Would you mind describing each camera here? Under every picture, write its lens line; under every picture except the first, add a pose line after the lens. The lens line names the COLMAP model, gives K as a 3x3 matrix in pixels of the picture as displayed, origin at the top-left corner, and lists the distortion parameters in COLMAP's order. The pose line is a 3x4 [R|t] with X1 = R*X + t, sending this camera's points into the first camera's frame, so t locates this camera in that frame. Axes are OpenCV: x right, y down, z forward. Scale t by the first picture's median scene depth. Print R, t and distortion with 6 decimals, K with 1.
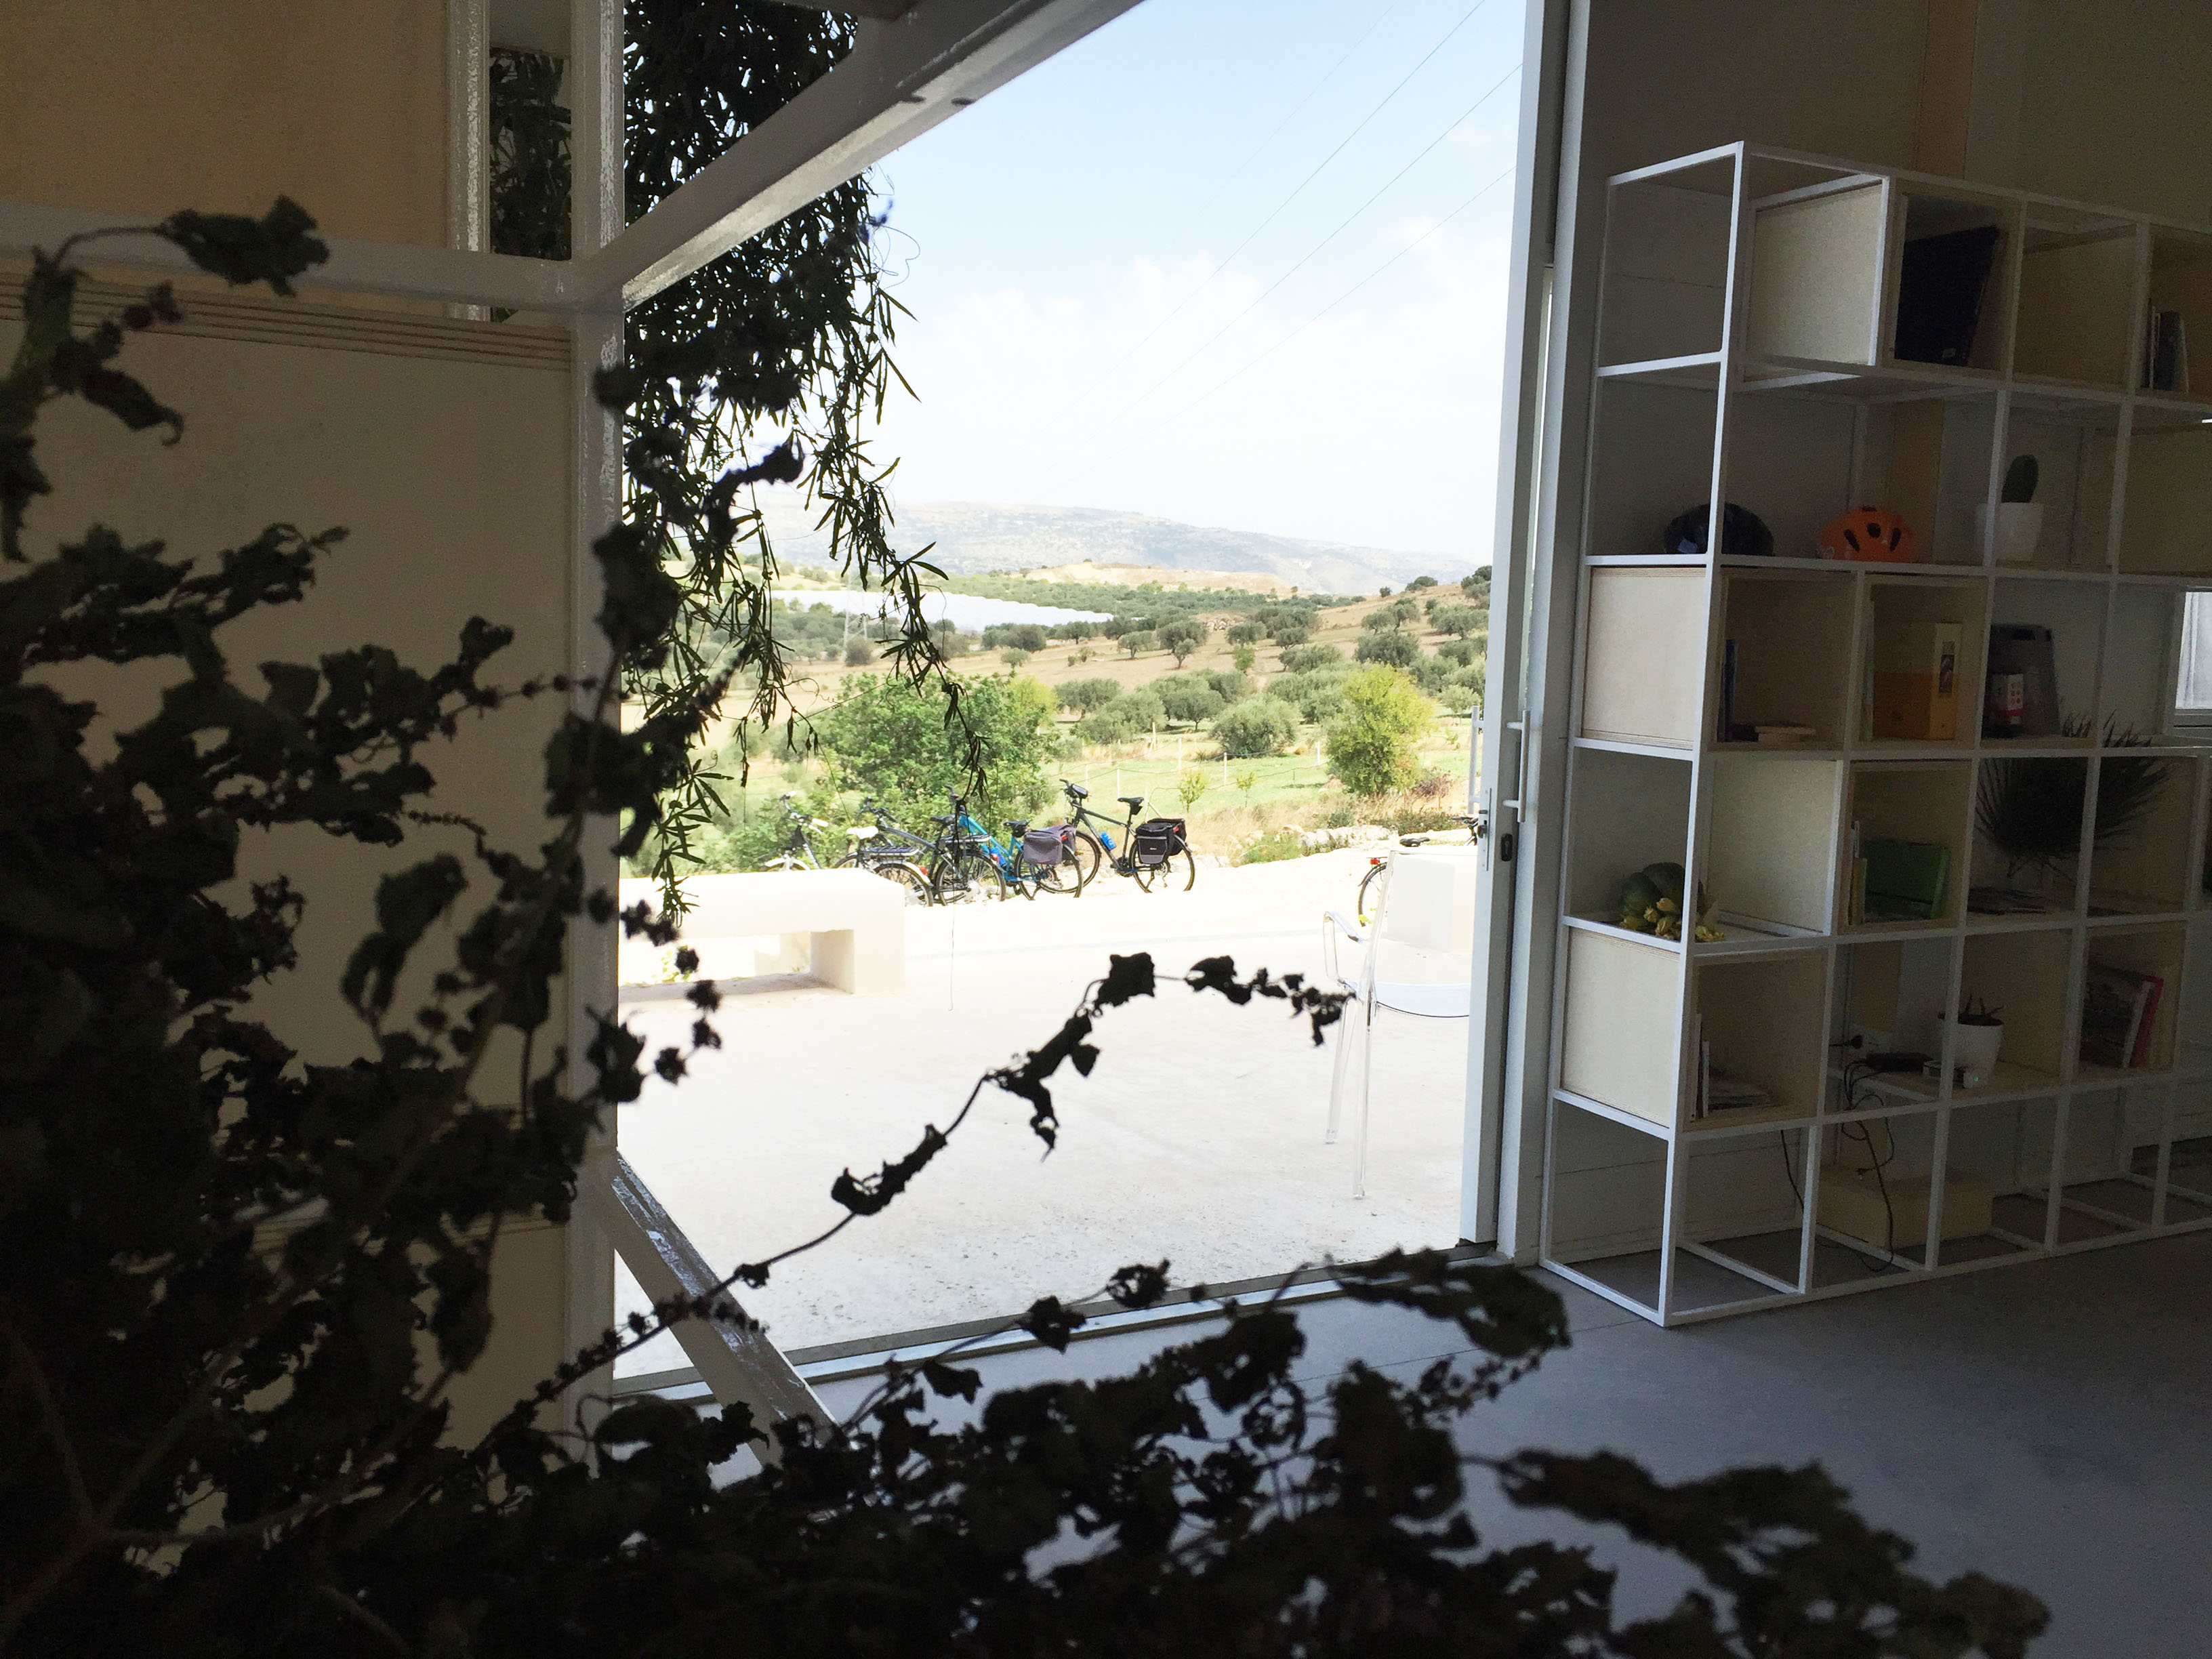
lens RADIAL K [[1848.6, 0, 1106.0], [0, 1848.6, 829.5], [0, 0, 1]] dist [0.054502, -0.011969]
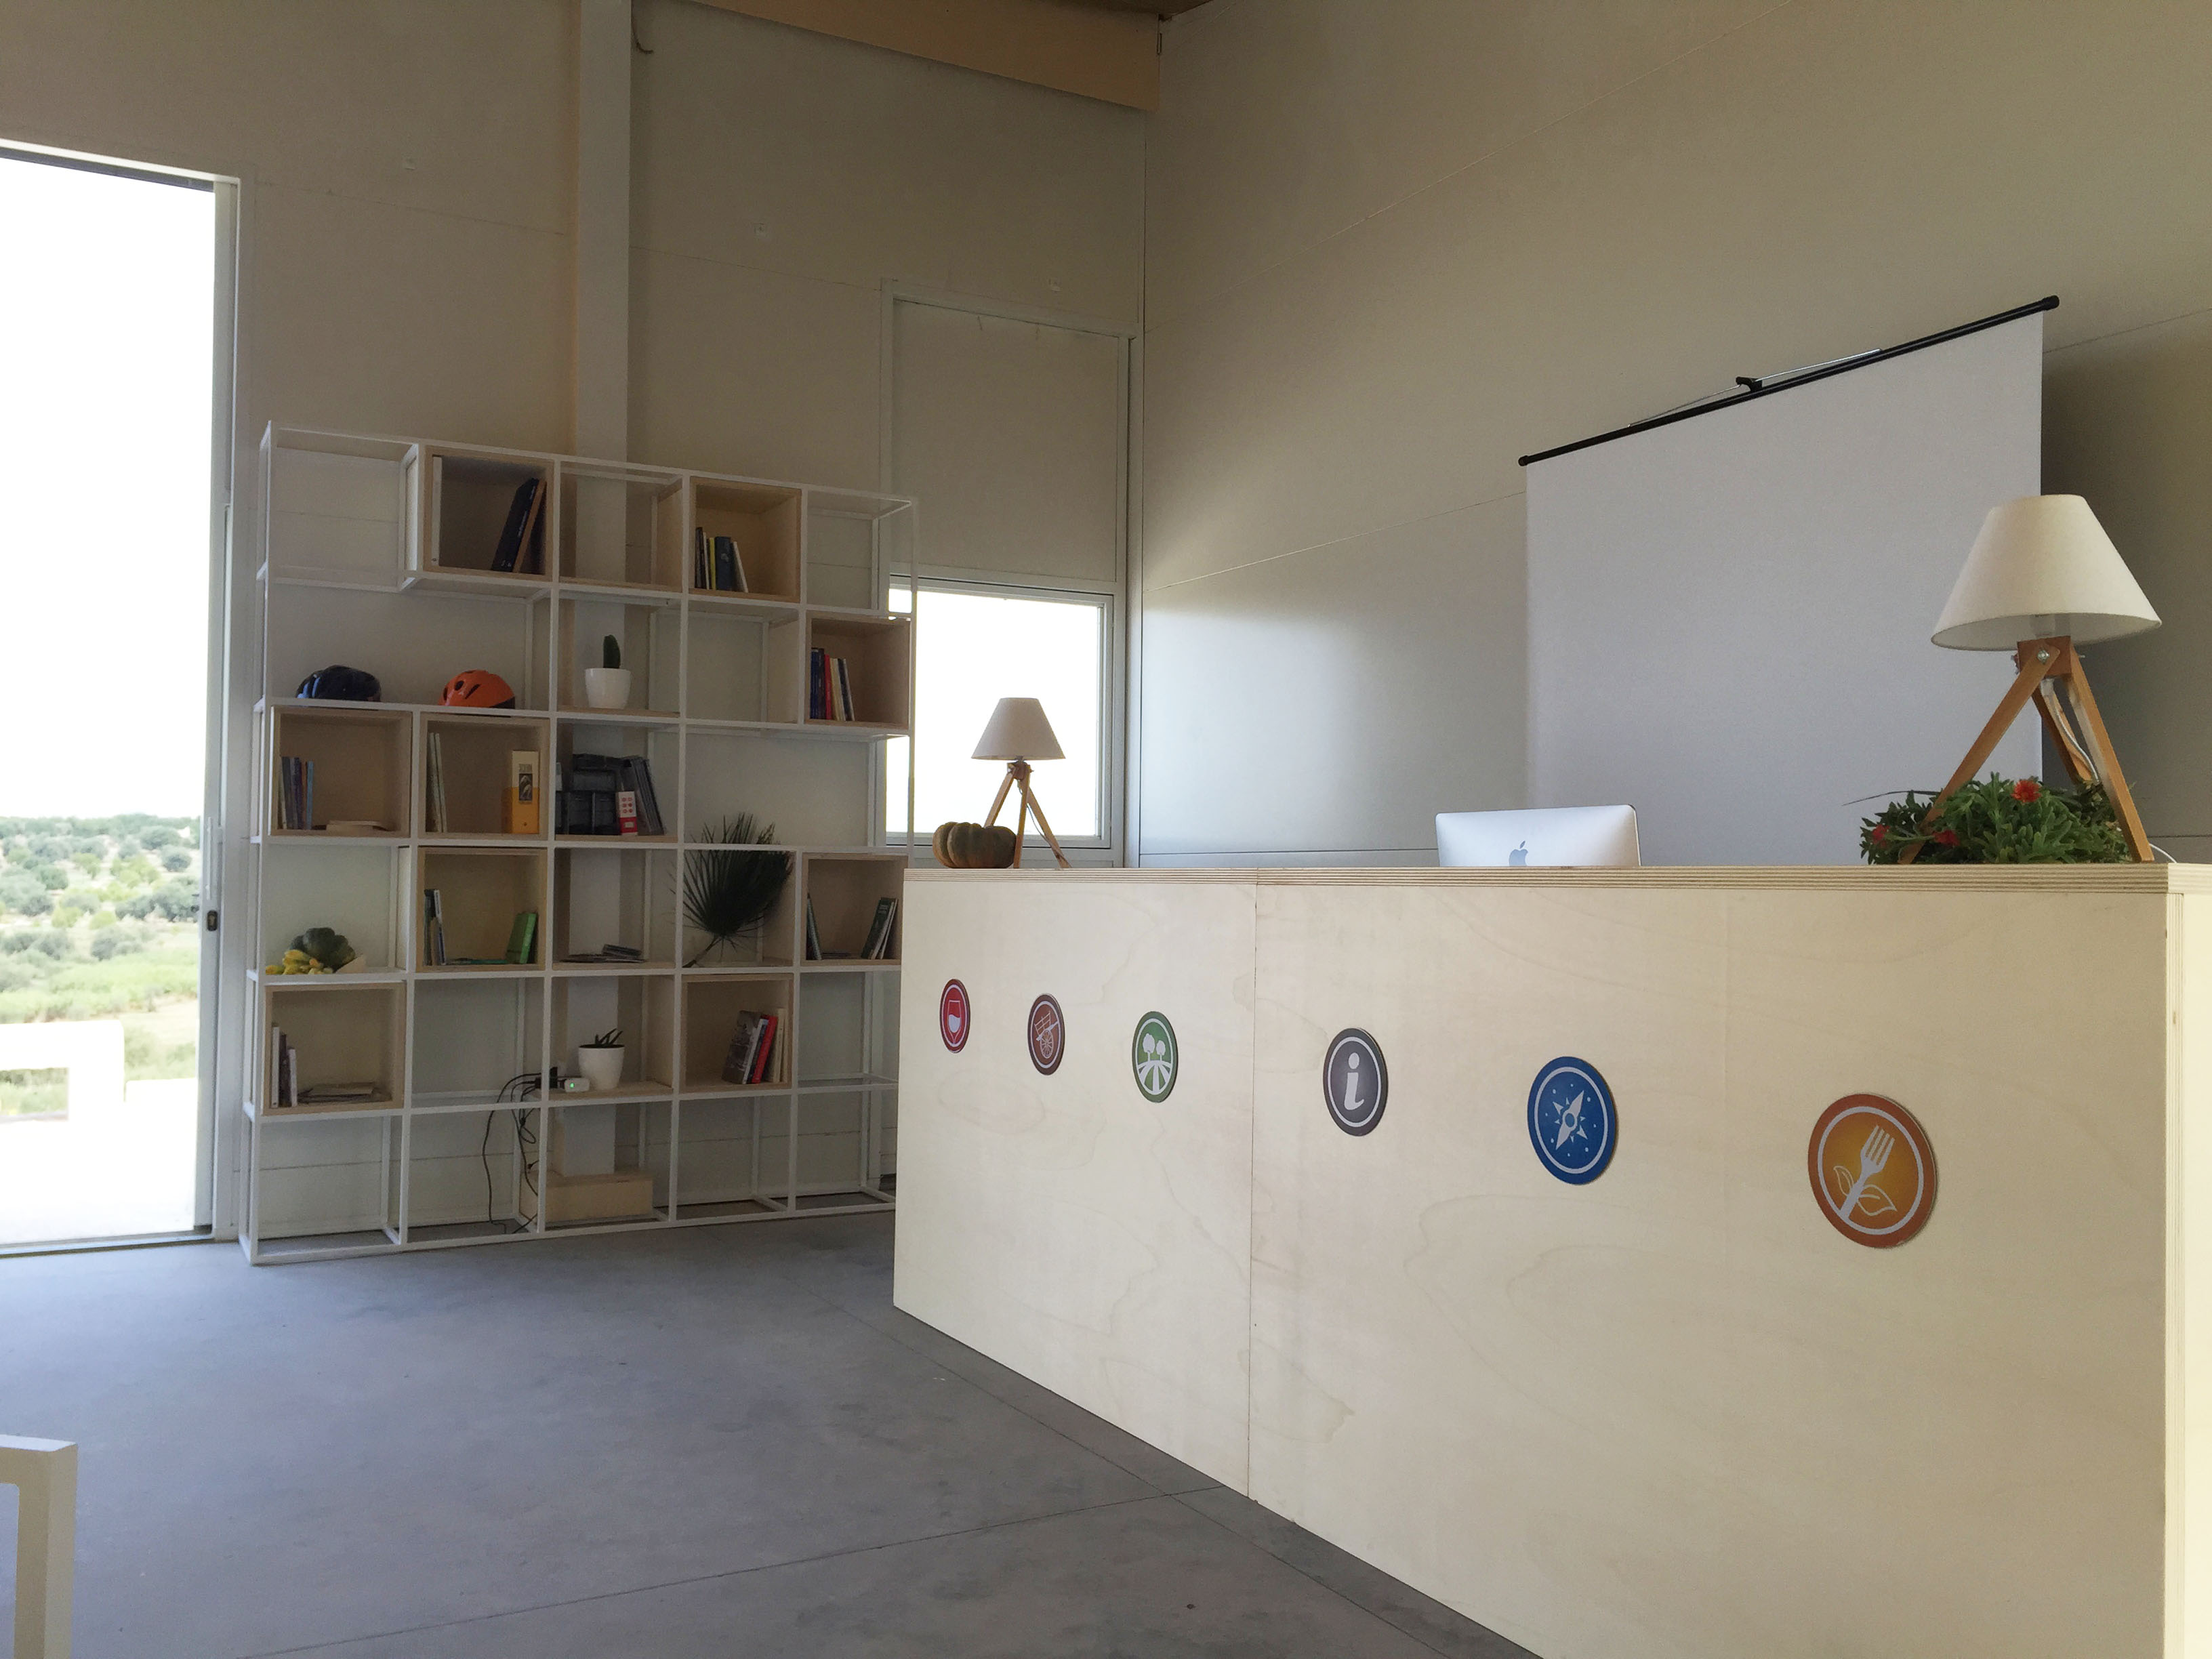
lens RADIAL K [[1848.6, 0, 1106.0], [0, 1848.6, 829.5], [0, 0, 1]] dist [0.054502, -0.011969]
pose [[0.999705, -0.023697, 0.005232, 0.874289], [0.024206, 0.989062, -0.145502, 0.160023], [-0.001727, 0.145586, 0.989344, -0.365577]]
